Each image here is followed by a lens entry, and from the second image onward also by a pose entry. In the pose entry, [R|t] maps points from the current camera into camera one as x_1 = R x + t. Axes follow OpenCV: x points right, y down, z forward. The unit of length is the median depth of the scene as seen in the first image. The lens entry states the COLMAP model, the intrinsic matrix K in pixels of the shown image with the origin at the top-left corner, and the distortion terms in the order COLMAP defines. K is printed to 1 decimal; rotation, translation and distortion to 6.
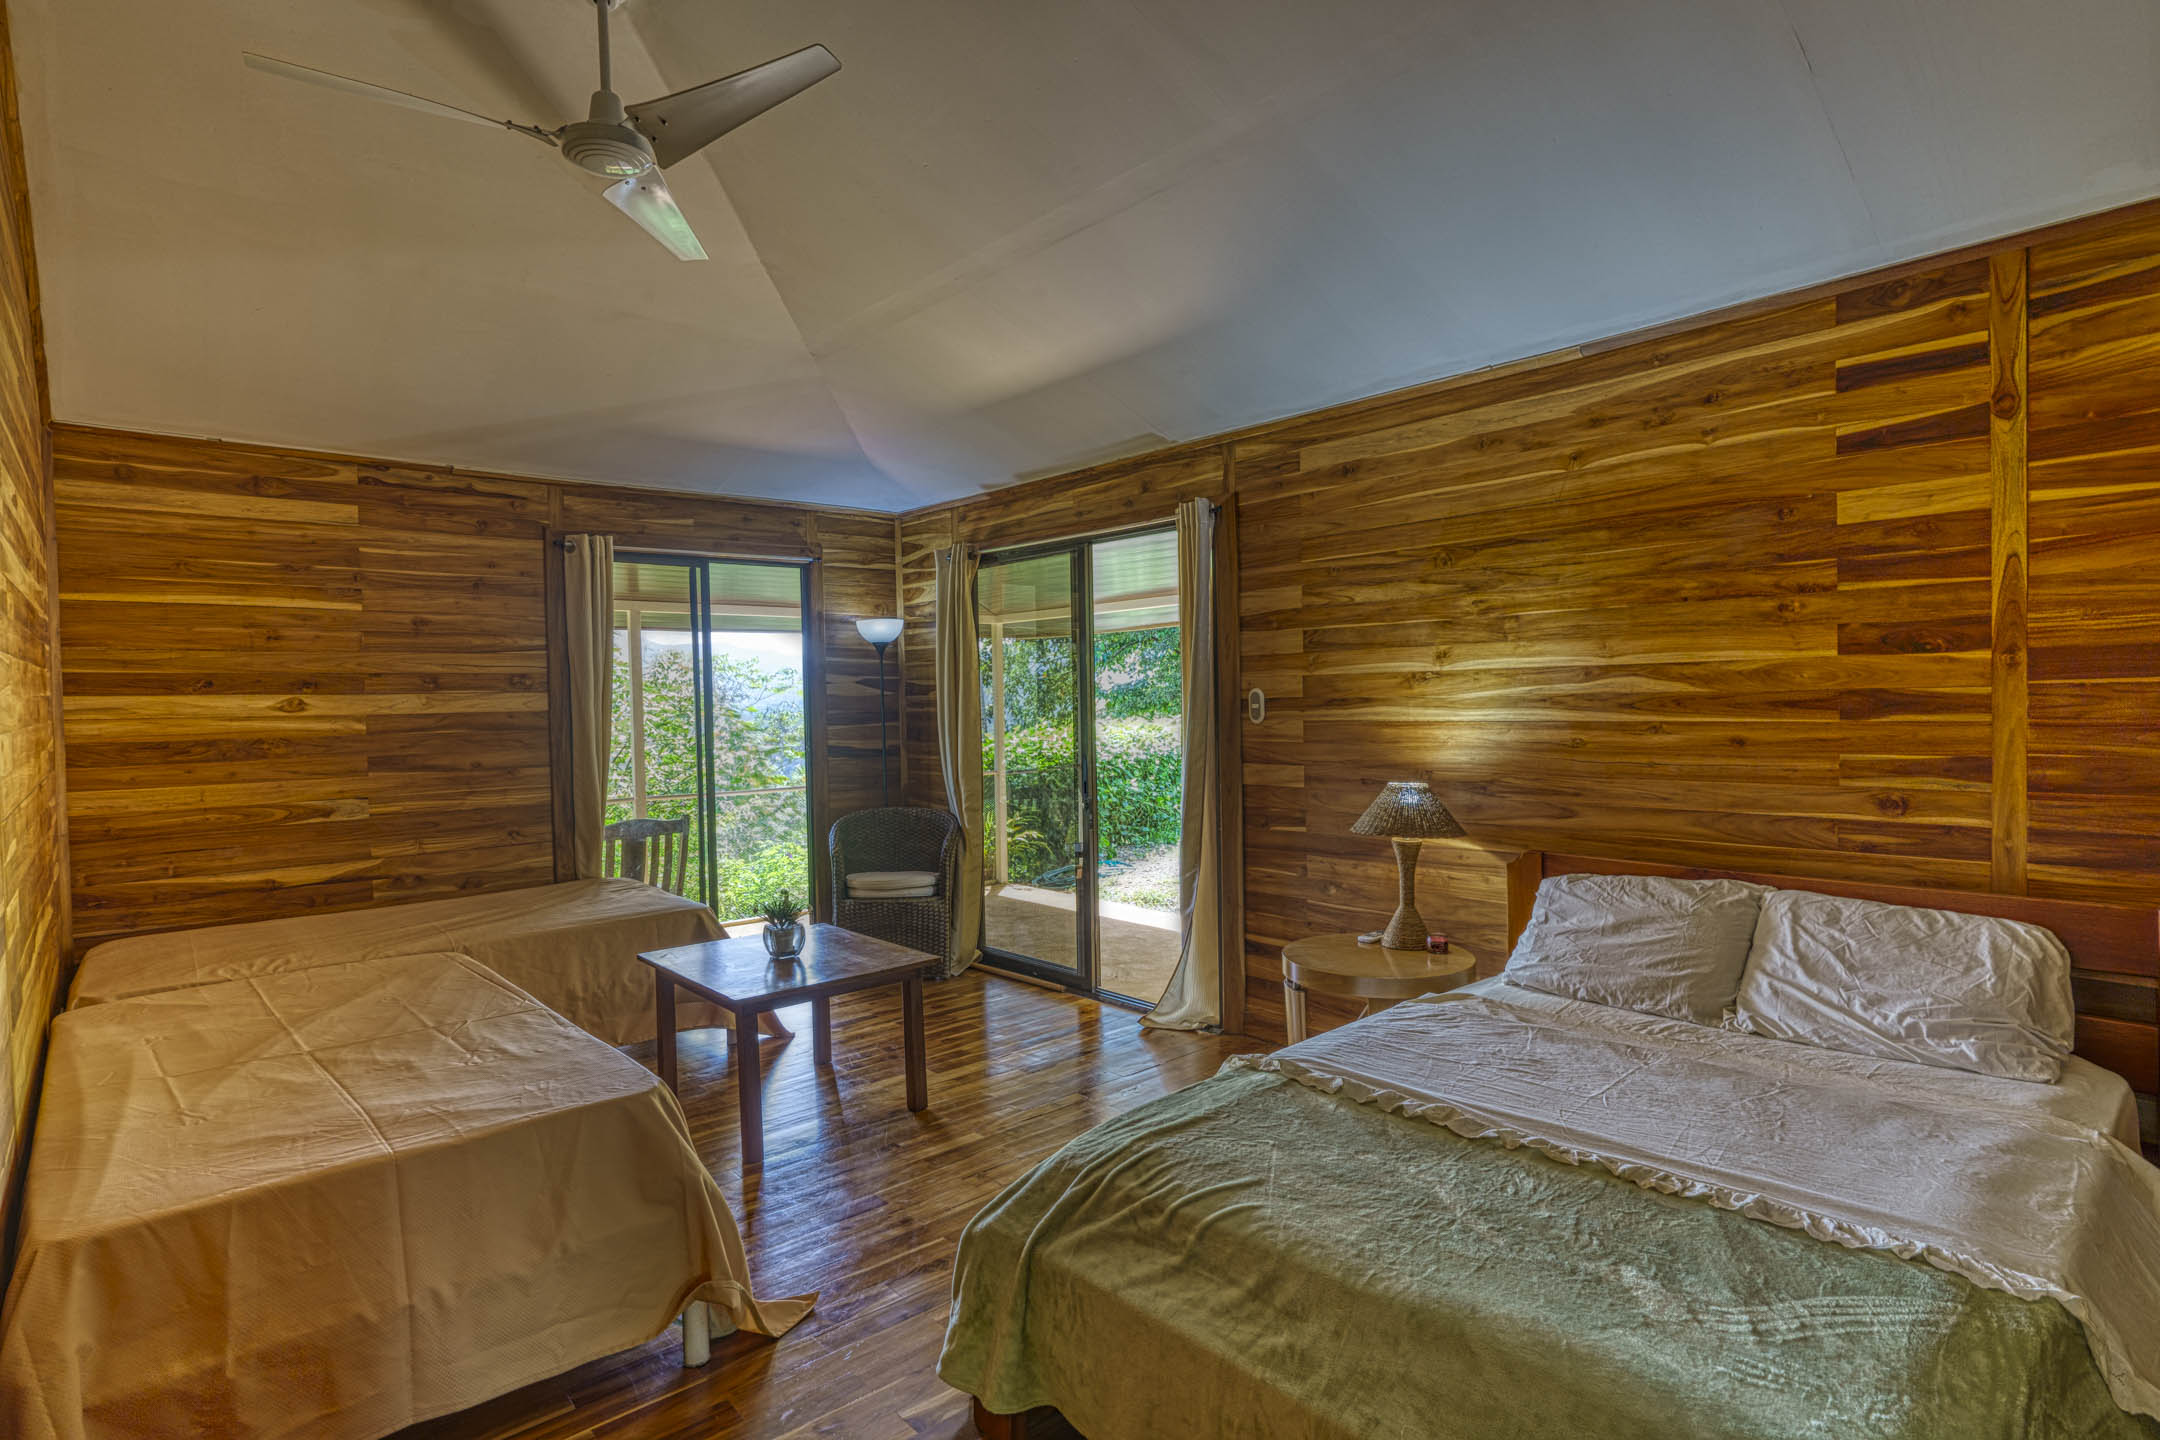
lens RADIAL K [[1081.1, 0, 1080.0], [0, 1081.1, 720.0], [0, 0, 1]] dist [0.001894, -0.000100]
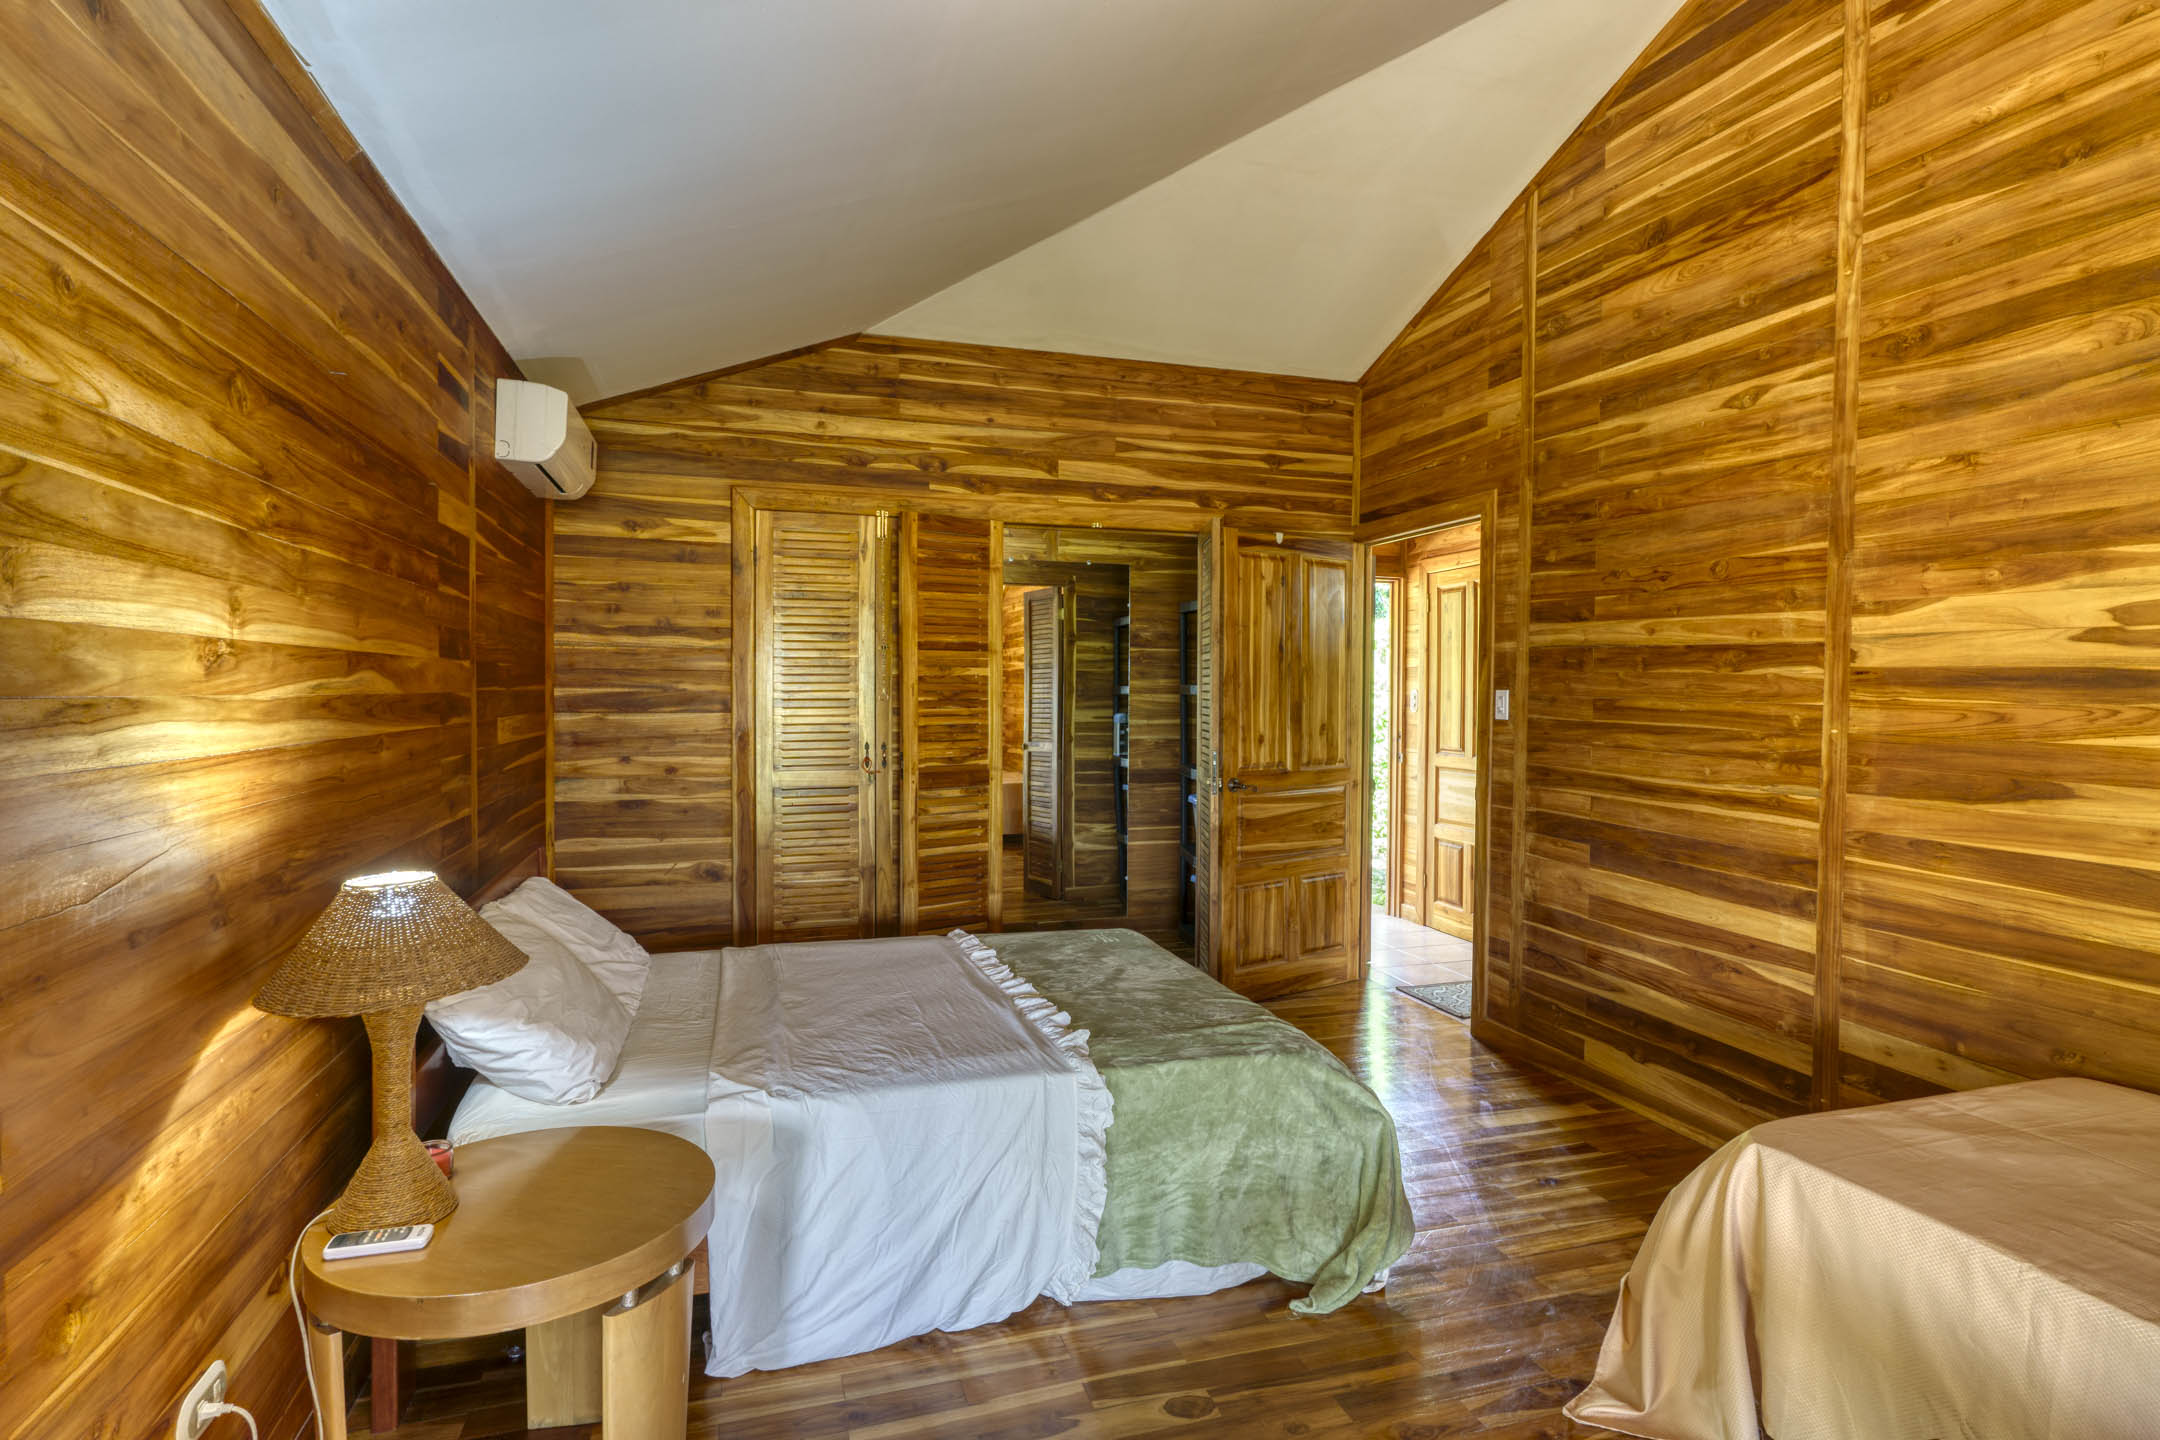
lens RADIAL K [[1081.1, 0, 1080.0], [0, 1081.1, 720.0], [0, 0, 1]] dist [0.001894, -0.000100]
pose [[-0.910452, 0.004335, 0.413593, -0.167022], [0.019810, 0.999255, 0.033135, -0.020471], [-0.413141, 0.038361, -0.909859, 1.261556]]
